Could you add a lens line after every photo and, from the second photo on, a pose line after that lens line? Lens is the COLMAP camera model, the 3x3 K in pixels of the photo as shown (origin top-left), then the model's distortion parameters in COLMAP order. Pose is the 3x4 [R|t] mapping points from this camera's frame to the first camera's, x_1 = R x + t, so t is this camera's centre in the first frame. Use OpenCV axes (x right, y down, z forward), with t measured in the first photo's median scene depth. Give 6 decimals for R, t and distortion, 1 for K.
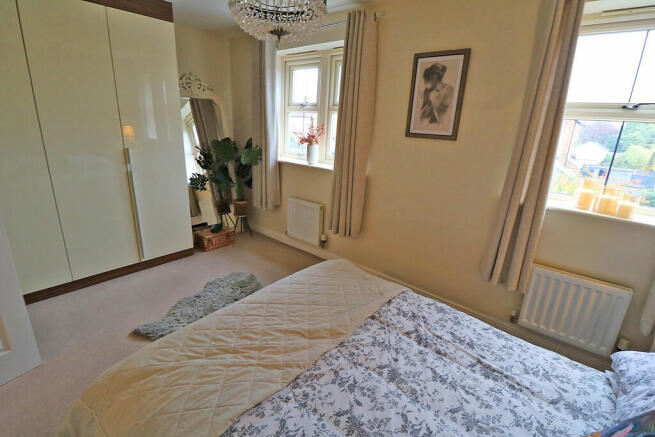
lens RADIAL K [[322.4, 0, 327.5], [0, 322.4, 218.5], [0, 0, 1]] dist [0.000219, -0.000128]
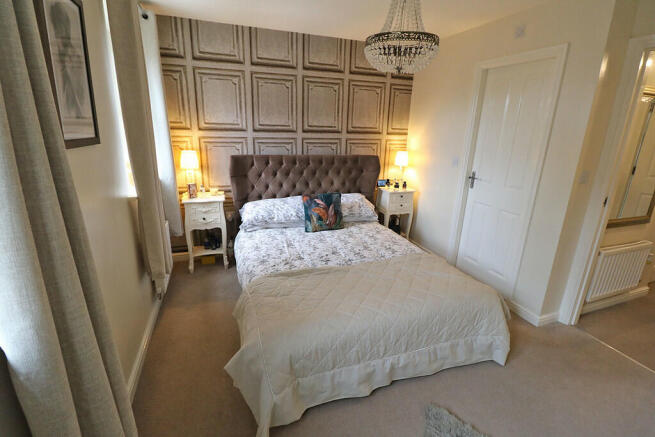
lens RADIAL K [[301.1, 0, 324.7], [0, 301.1, 214.6], [0, 0, 1]] dist [0.002415, -0.014544]
pose [[-0.871617, -0.198753, 0.448085, -0.550079], [0.079219, 0.844981, 0.528897, -0.732649], [-0.483743, 0.496493, -0.720755, 2.323207]]
